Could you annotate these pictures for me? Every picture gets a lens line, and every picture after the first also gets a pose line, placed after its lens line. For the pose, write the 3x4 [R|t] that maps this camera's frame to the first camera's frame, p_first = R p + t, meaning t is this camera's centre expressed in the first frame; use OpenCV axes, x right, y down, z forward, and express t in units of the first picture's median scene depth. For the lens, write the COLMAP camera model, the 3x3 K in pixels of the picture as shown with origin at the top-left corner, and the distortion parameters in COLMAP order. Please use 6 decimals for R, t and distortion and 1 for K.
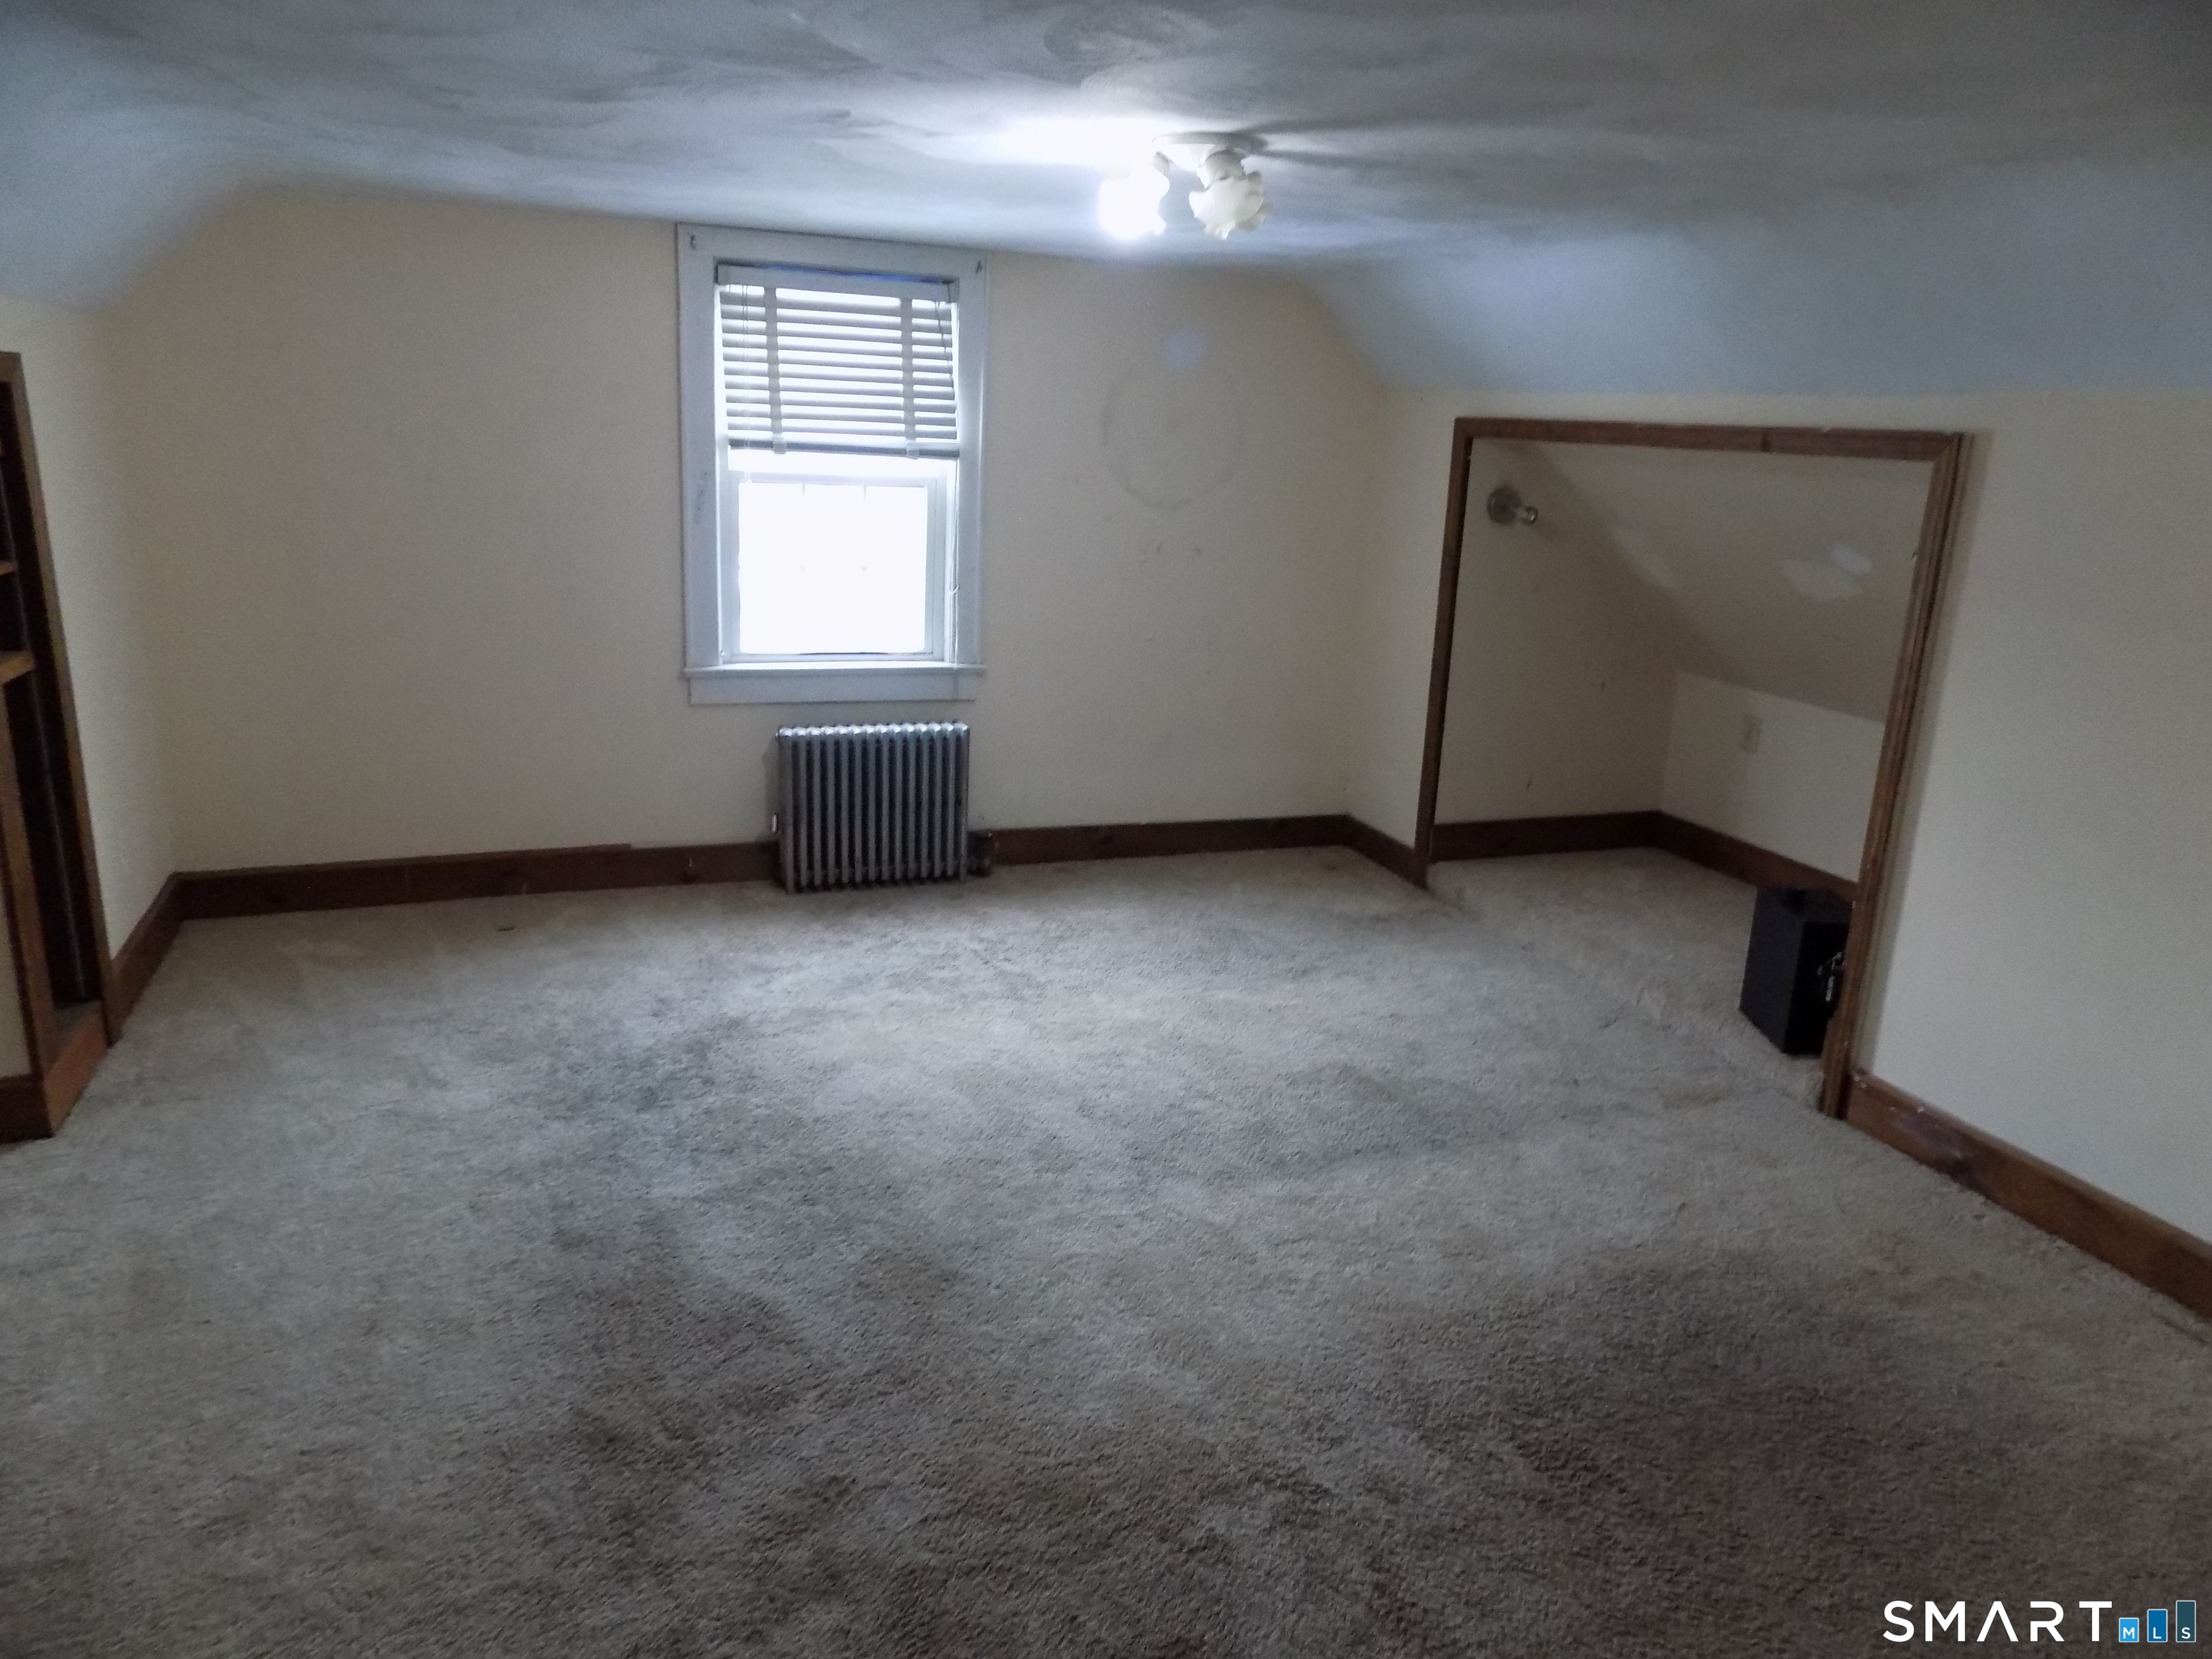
lens RADIAL K [[1509.6, 0, 1127.0], [0, 1509.6, 826.3], [0, 0, 1]] dist [-0.072933, 0.097724]
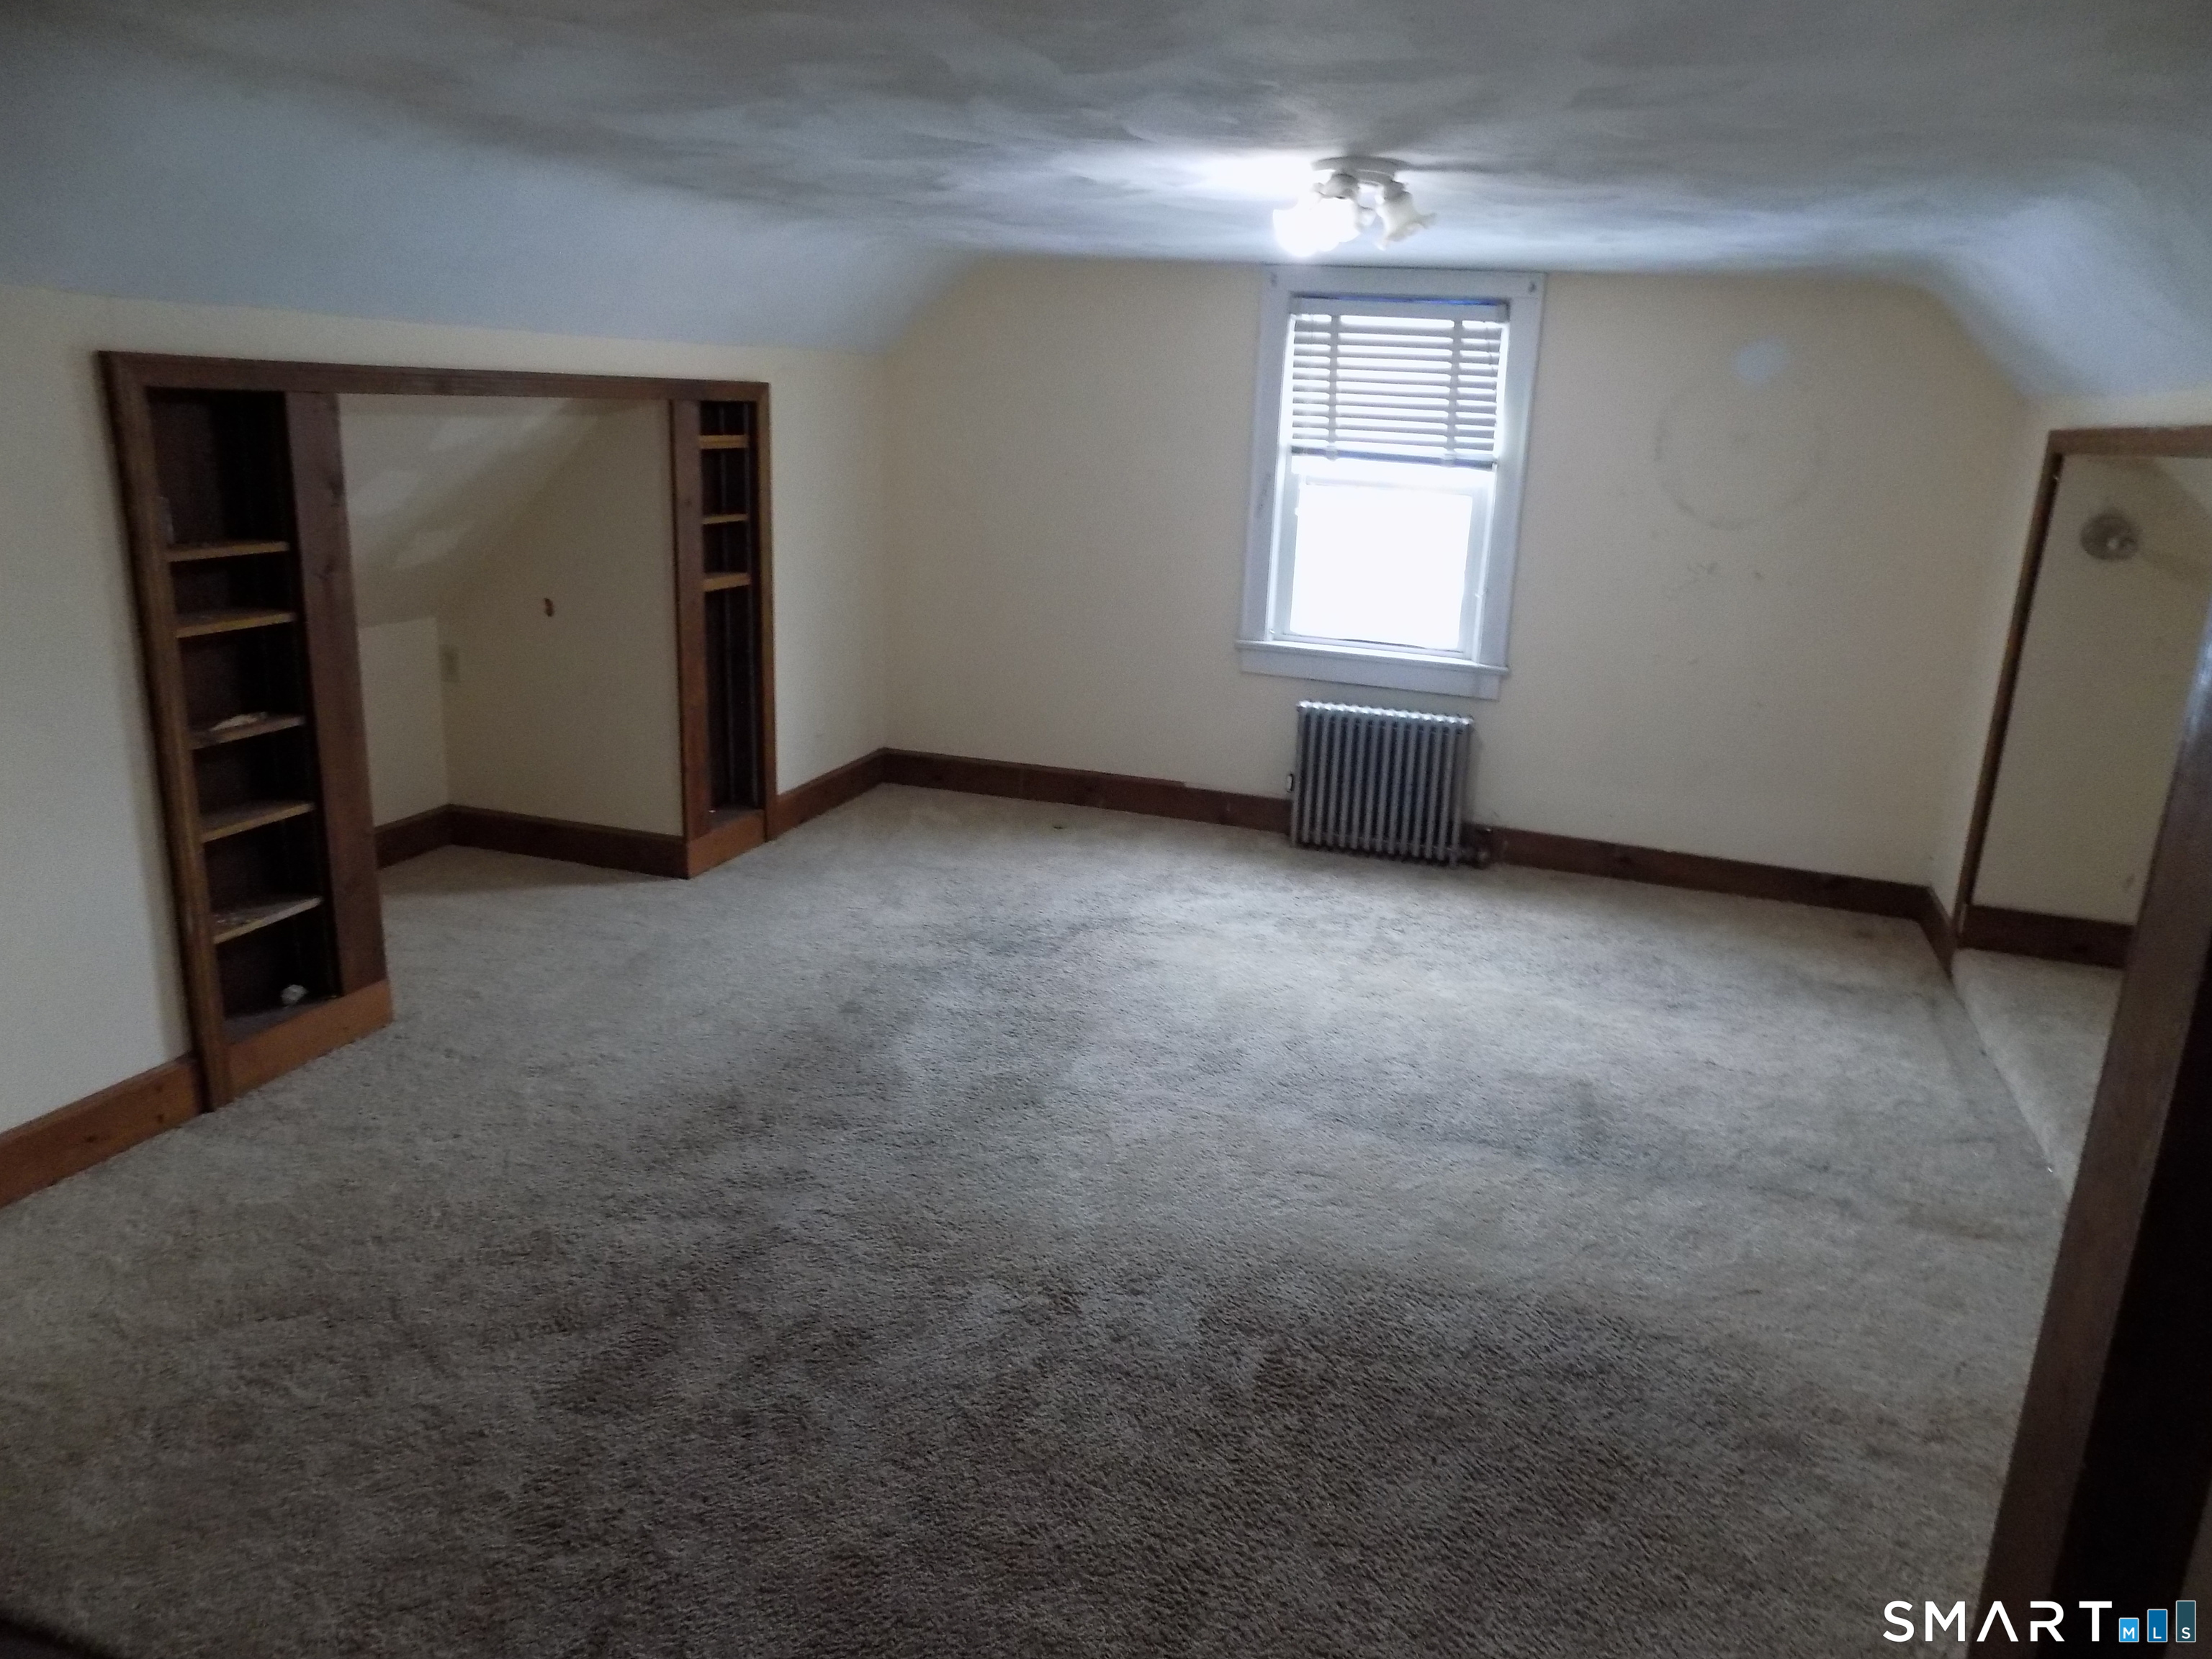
lens RADIAL K [[1509.6, 0, 1127.0], [0, 1509.6, 826.3], [0, 0, 1]] dist [-0.072933, 0.097724]
pose [[0.767225, 0.161054, -0.620828, 0.412402], [-0.175929, 0.983678, 0.037770, 0.009196], [0.616777, 0.080243, 0.783037, 0.035034]]
